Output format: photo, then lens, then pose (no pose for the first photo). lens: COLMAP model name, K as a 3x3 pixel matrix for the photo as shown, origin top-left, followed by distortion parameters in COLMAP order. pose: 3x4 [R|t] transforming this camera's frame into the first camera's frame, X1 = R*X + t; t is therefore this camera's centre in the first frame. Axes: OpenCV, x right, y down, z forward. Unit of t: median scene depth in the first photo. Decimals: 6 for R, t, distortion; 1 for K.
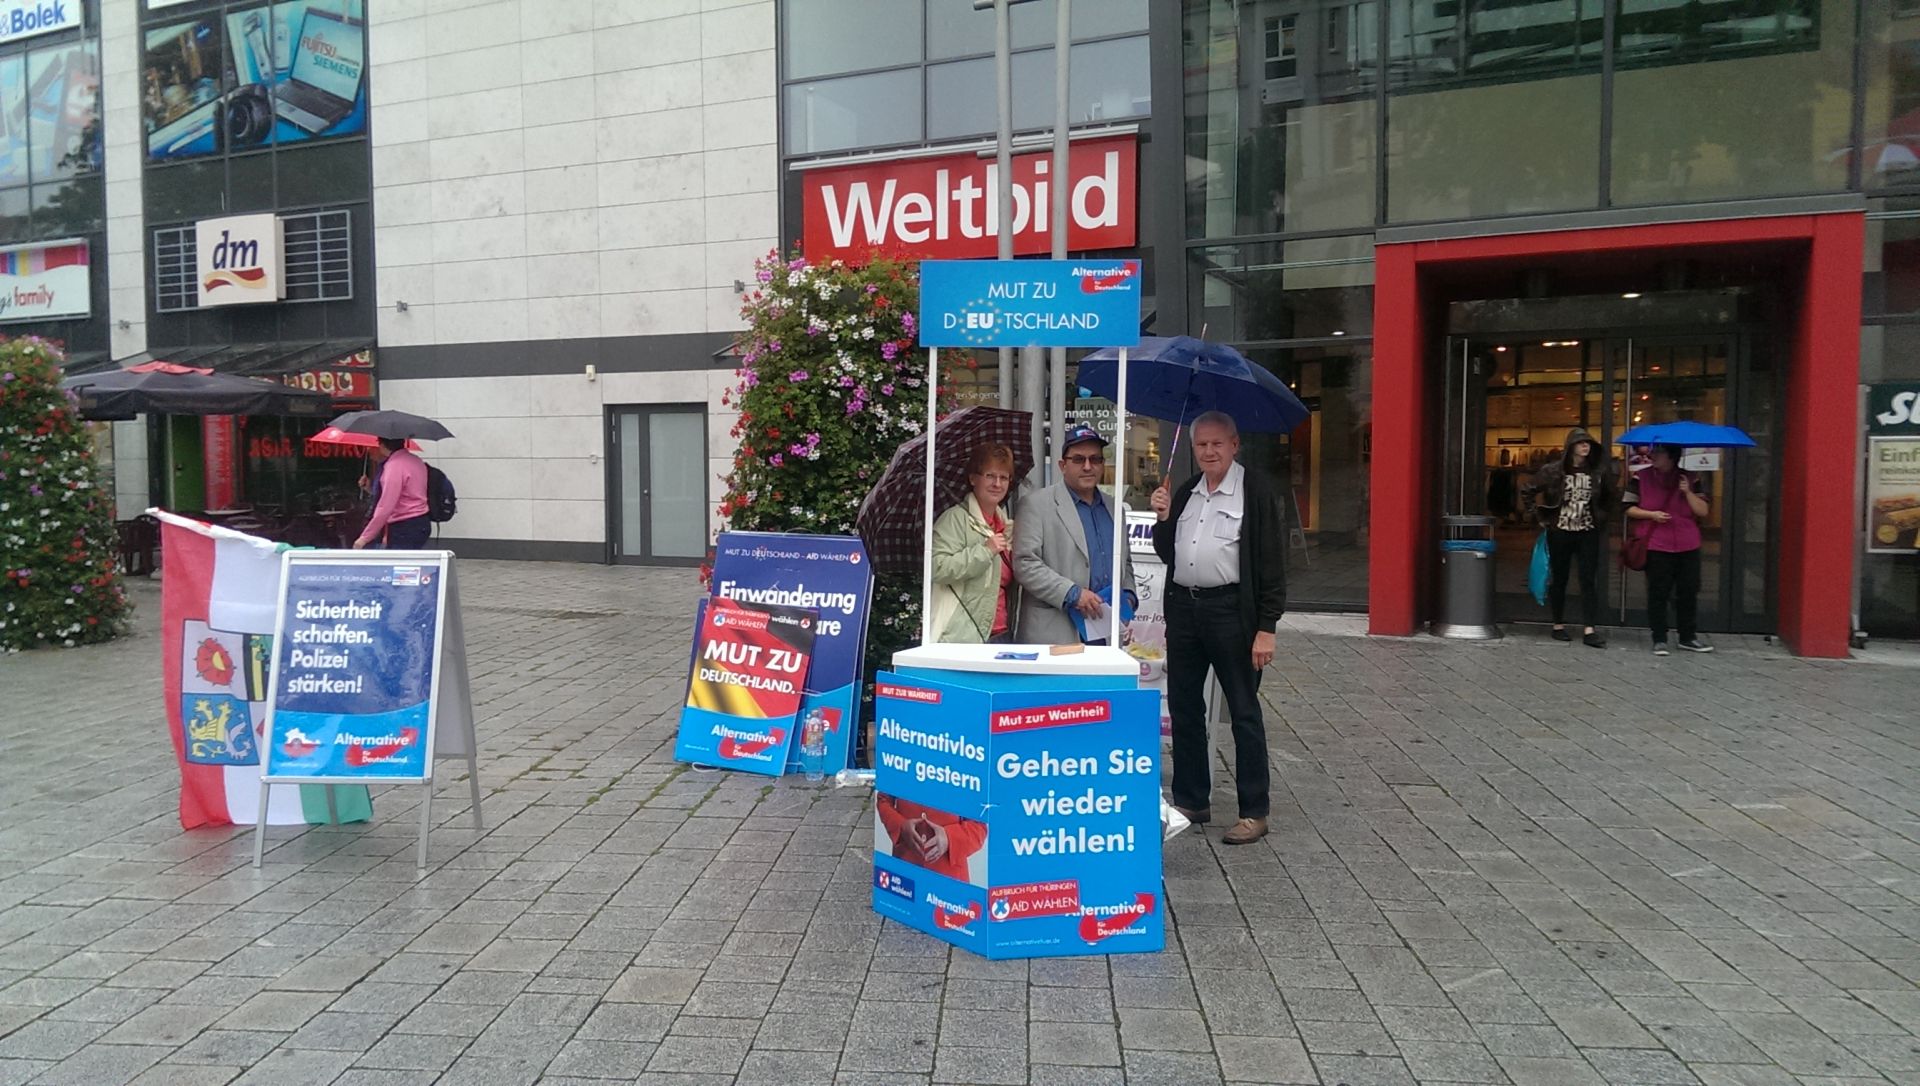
lens RADIAL K [[1358.9, 0, 951.4], [0, 1358.9, 541.1], [0, 0, 1]] dist [0.088048, -0.135891]
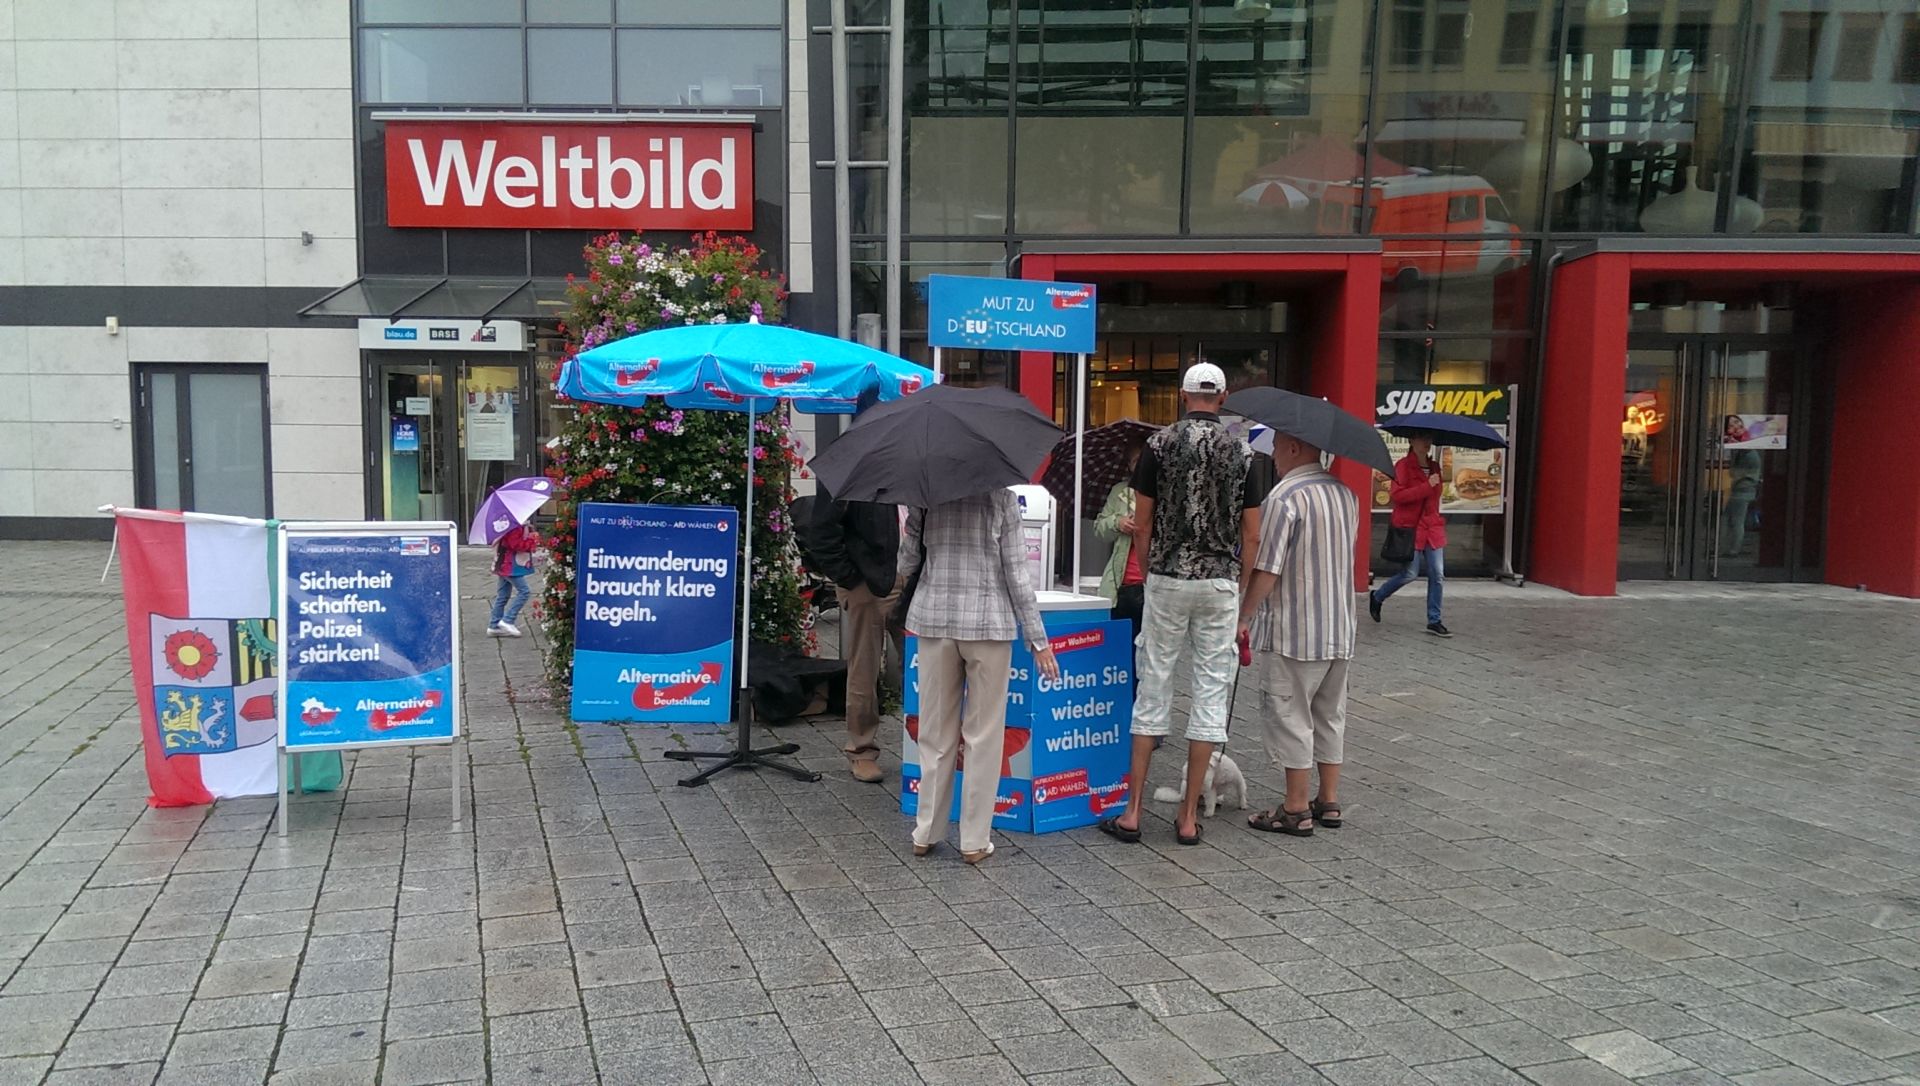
lens RADIAL K [[1358.9, 0, 951.4], [0, 1358.9, 541.1], [0, 0, 1]] dist [0.088048, -0.135891]
pose [[0.924240, -0.018511, 0.381362, -0.156641], [0.010455, 0.999677, 0.023184, 0.000695], [-0.381668, -0.017440, 0.924135, -0.042295]]
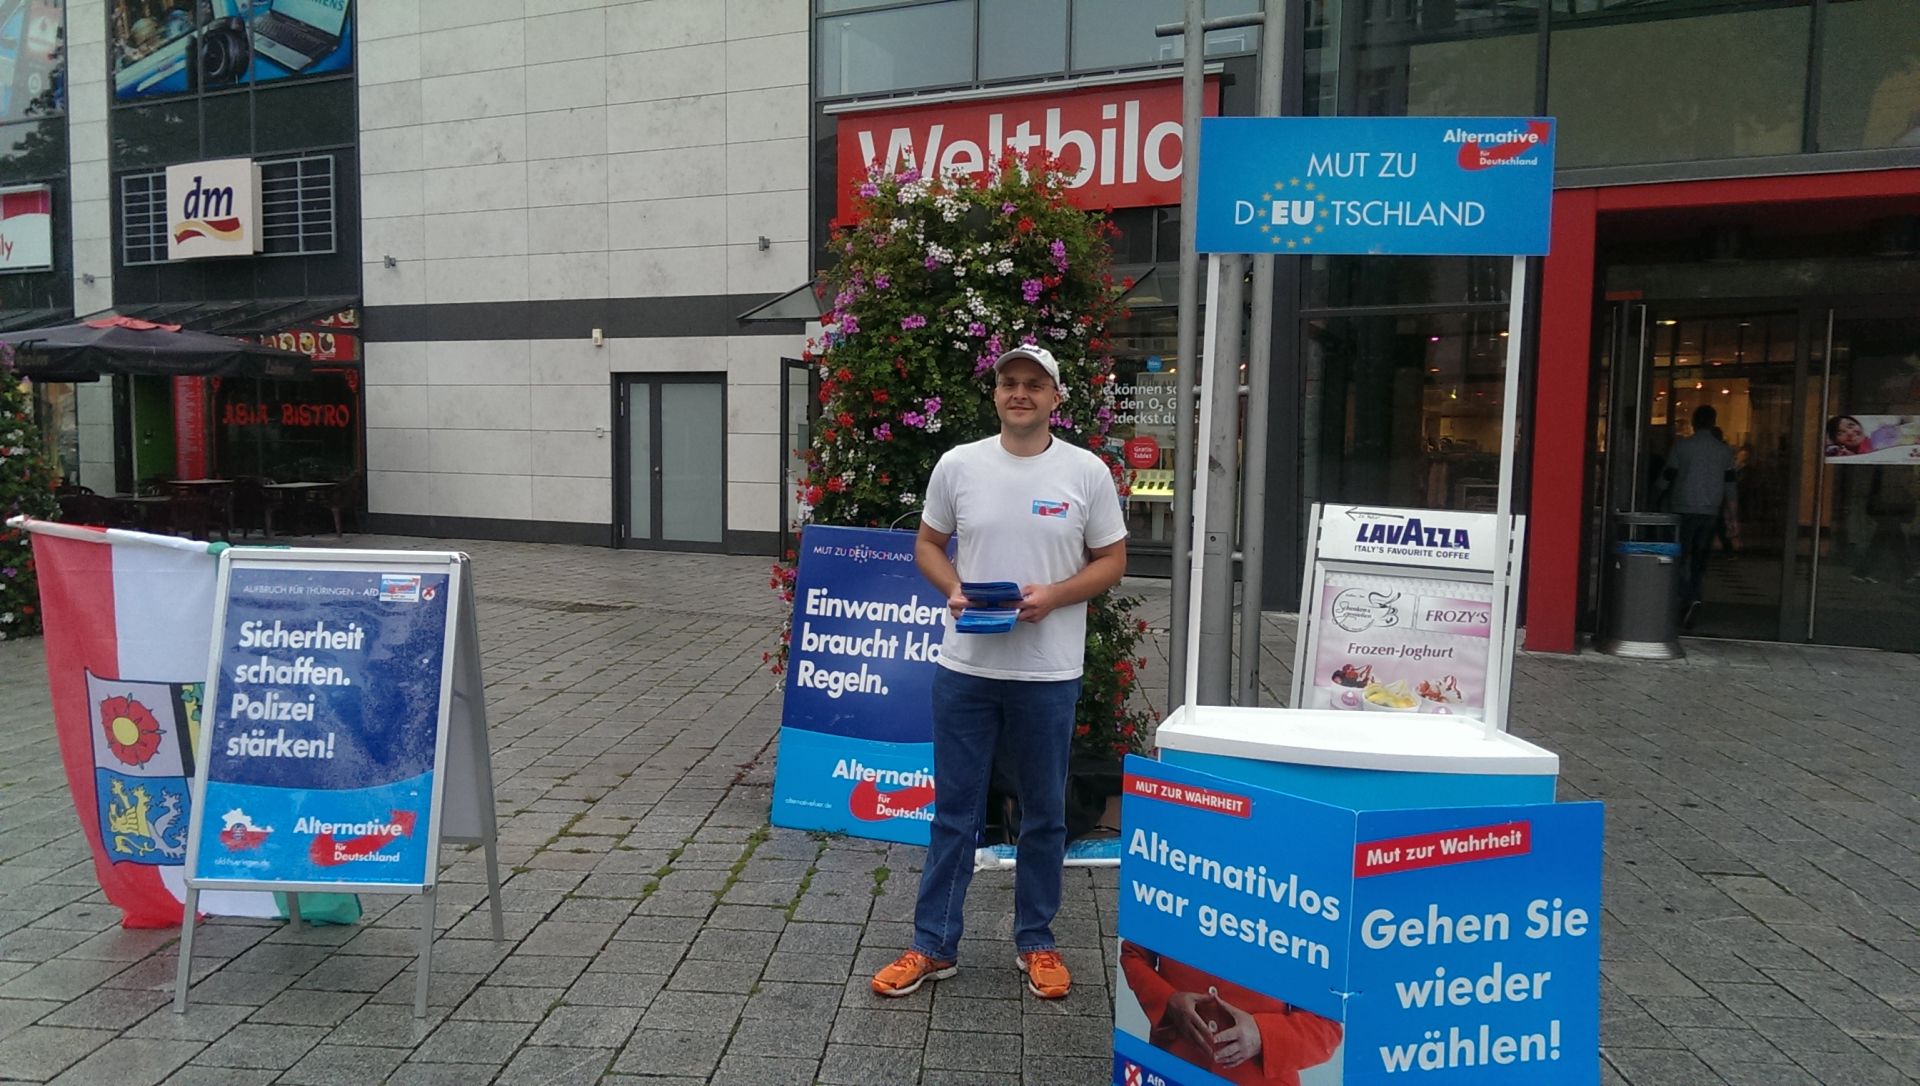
lens RADIAL K [[1372.0, 0, 944.3], [0, 1372.0, 557.4], [0, 0, 1]] dist [0.097330, -0.140348]
pose [[0.999870, 0.016091, 0.000826, -0.046936], [-0.016106, 0.999578, 0.024160, -0.004150], [-0.000437, -0.024170, 0.999708, 0.114196]]
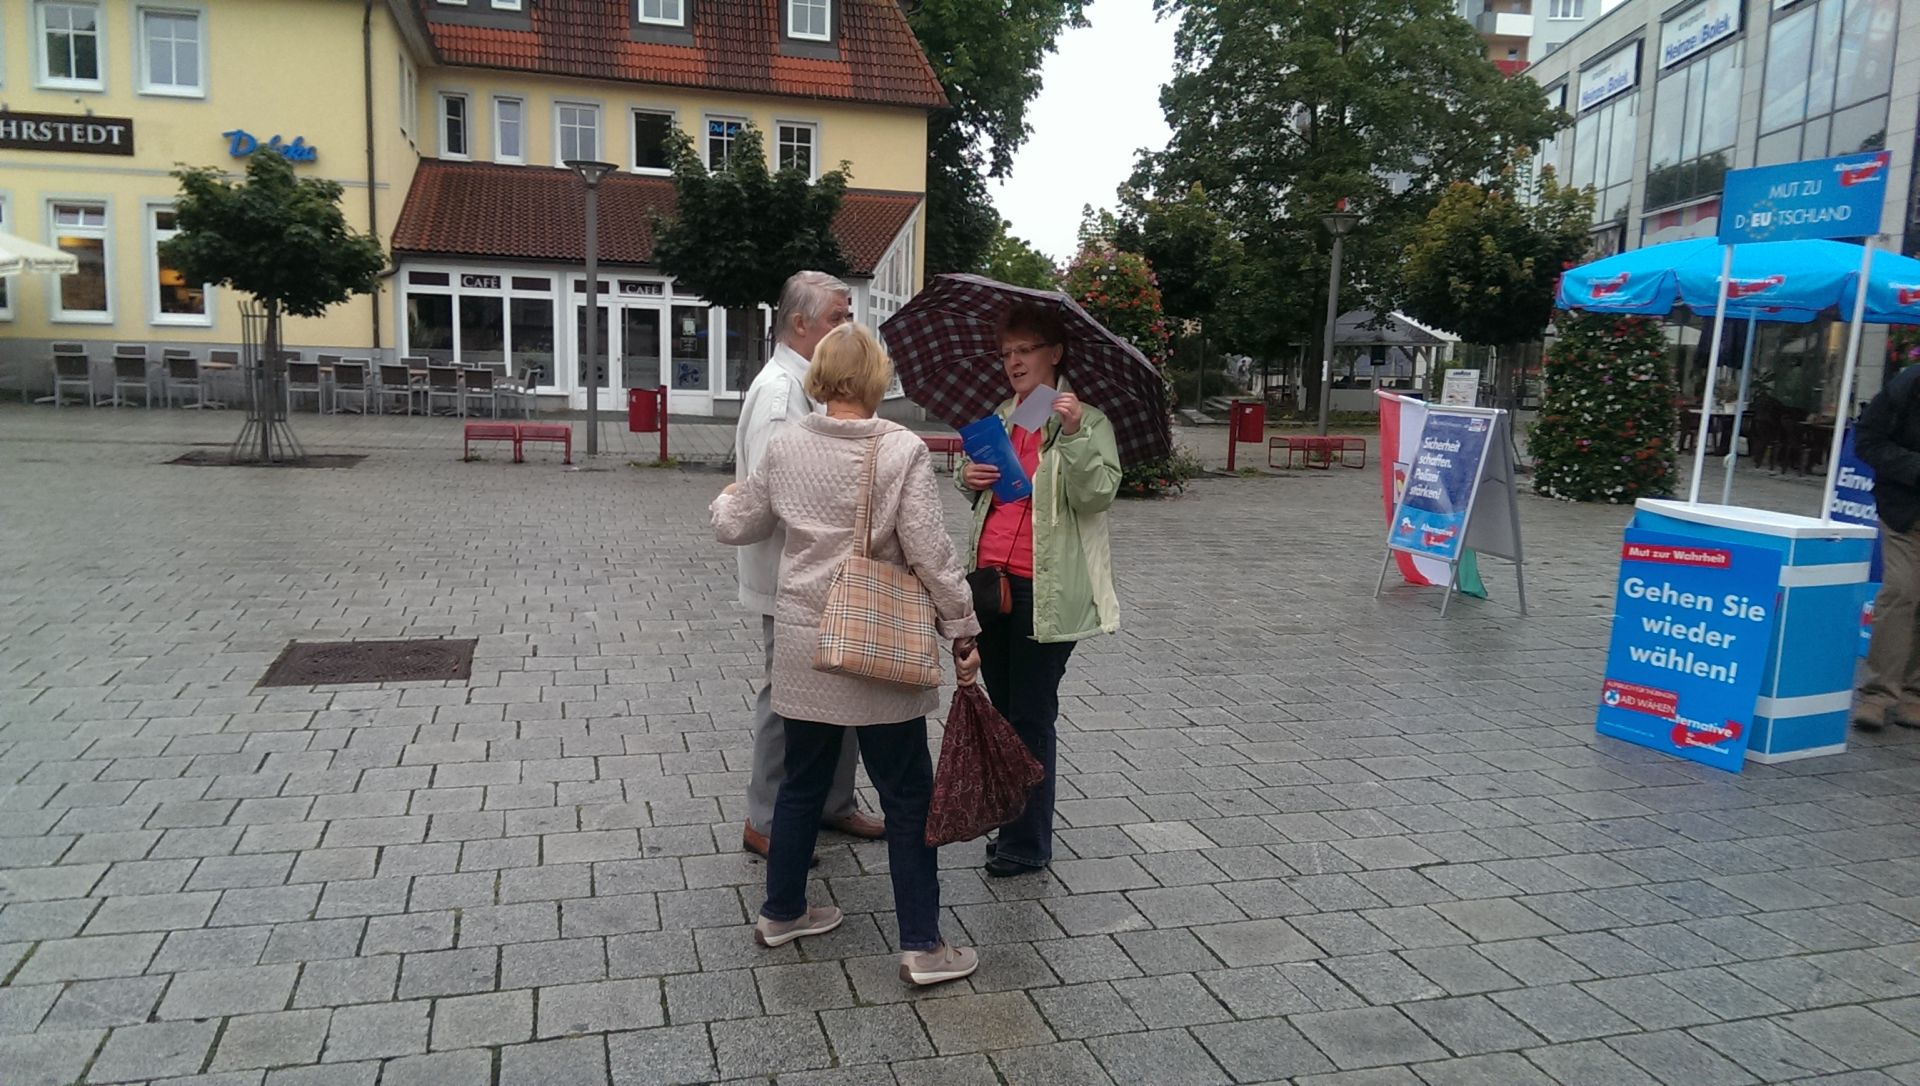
lens RADIAL K [[1358.9, 0, 951.4], [0, 1358.9, 541.1], [0, 0, 1]] dist [0.088048, -0.135891]
pose [[0.315663, 0.138052, -0.938775, 0.307483], [-0.079992, 0.989709, 0.118645, 0.007023], [0.945494, 0.037643, 0.323457, 0.000028]]
